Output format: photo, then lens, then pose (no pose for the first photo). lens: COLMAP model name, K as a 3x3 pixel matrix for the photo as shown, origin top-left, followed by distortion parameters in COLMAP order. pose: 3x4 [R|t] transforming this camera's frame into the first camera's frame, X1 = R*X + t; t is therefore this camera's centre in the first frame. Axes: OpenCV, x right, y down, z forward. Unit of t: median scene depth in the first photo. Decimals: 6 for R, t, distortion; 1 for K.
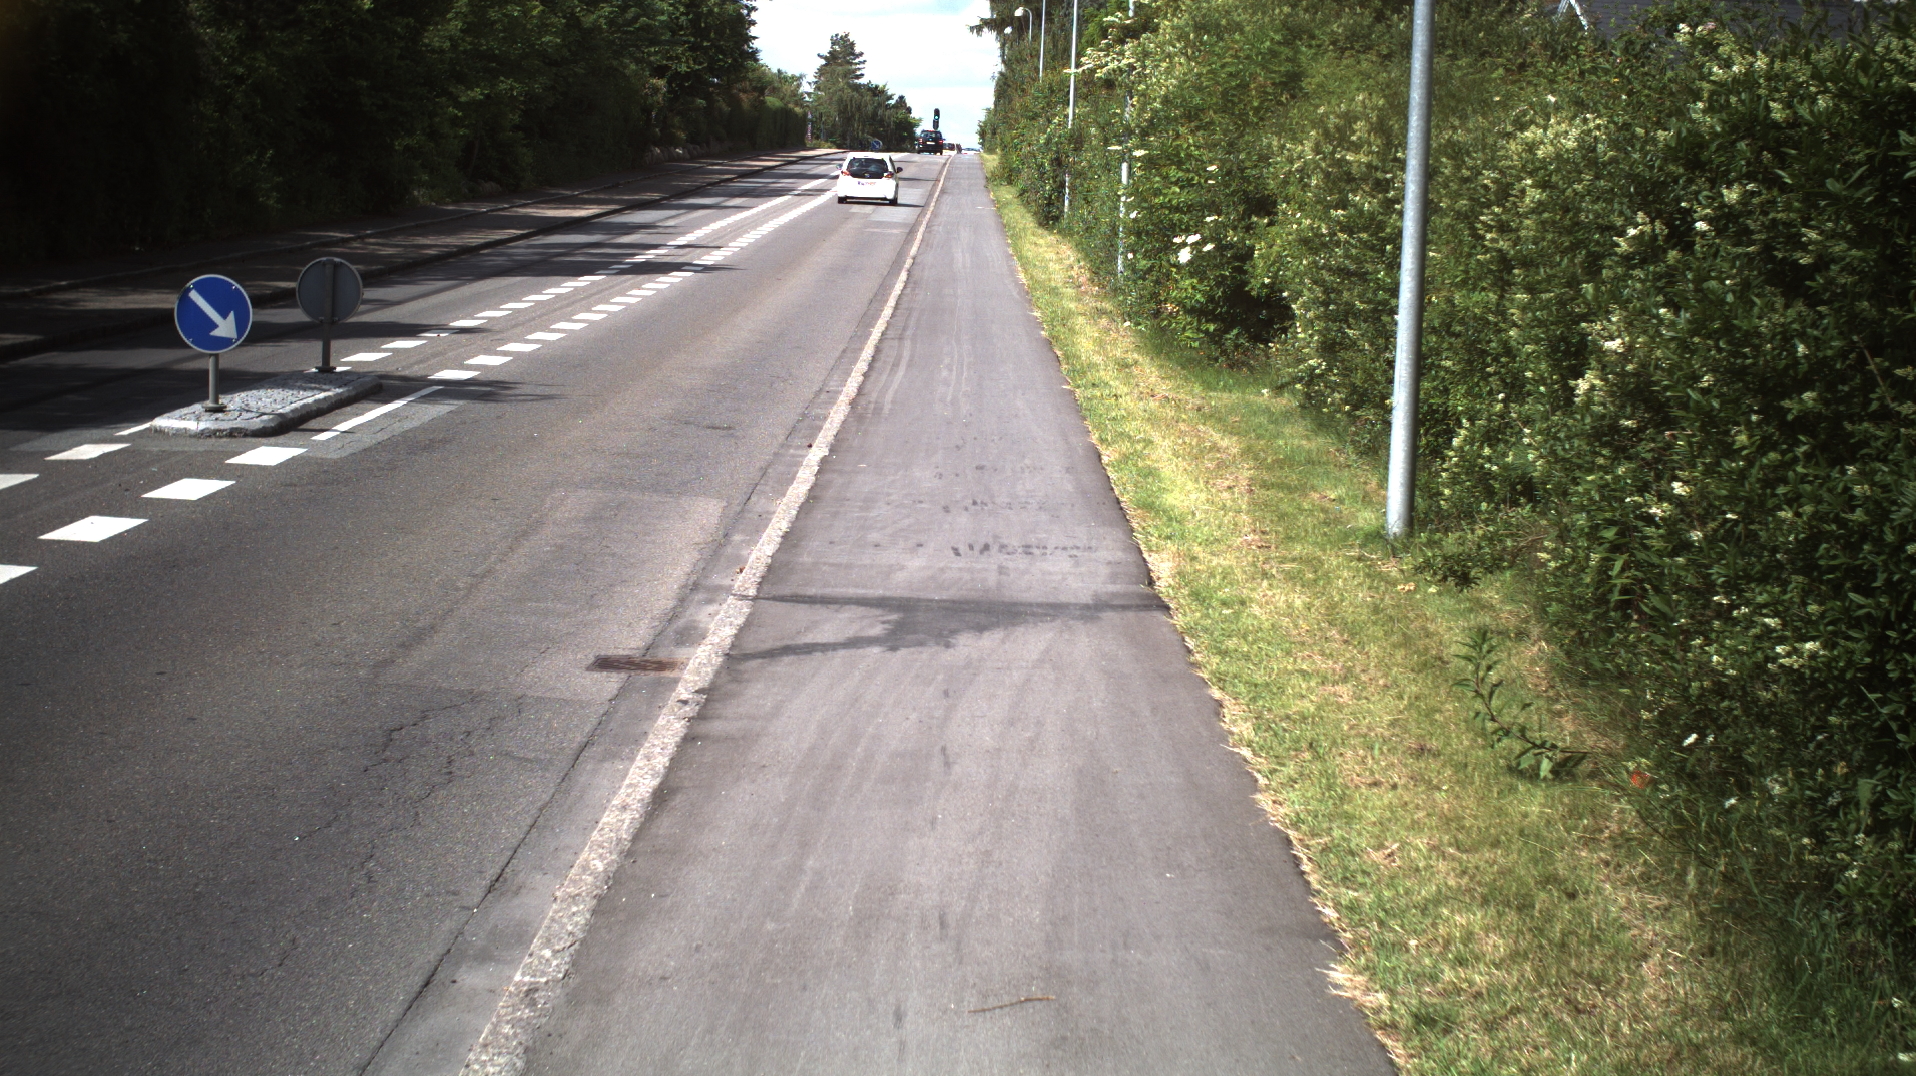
lens RADIAL K [[5253.4, 0, 967.8], [0, 5253.4, 535.7], [0, 0, 1]] dist [-0.545718, 0.000000]
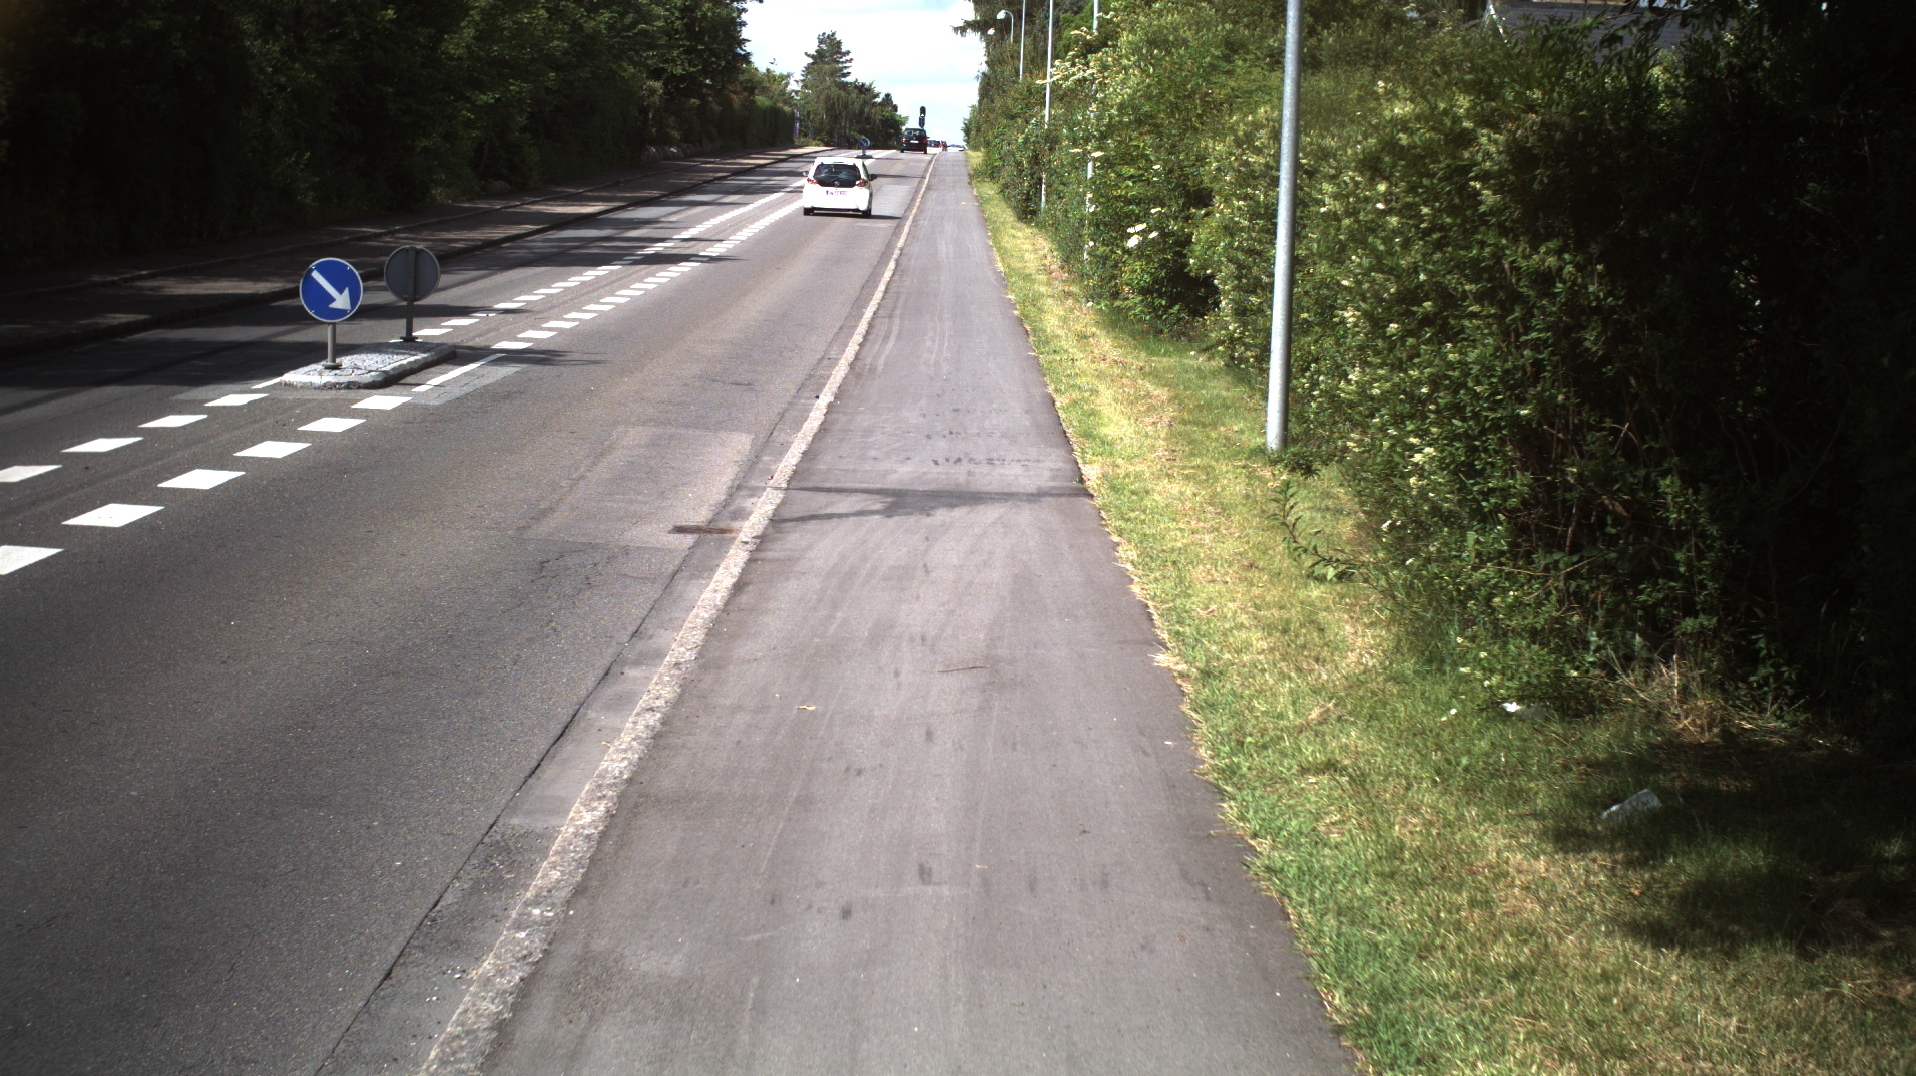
lens RADIAL K [[6214.6, 0, 961.0], [0, 6214.6, 528.9], [0, 0, 1]] dist [-0.756936, 0.000000]
pose [[0.999991, -0.004202, -0.000477, 0.003428], [0.004197, 0.999935, -0.010576, 0.025895], [0.000521, 0.010574, 0.999944, -0.395679]]
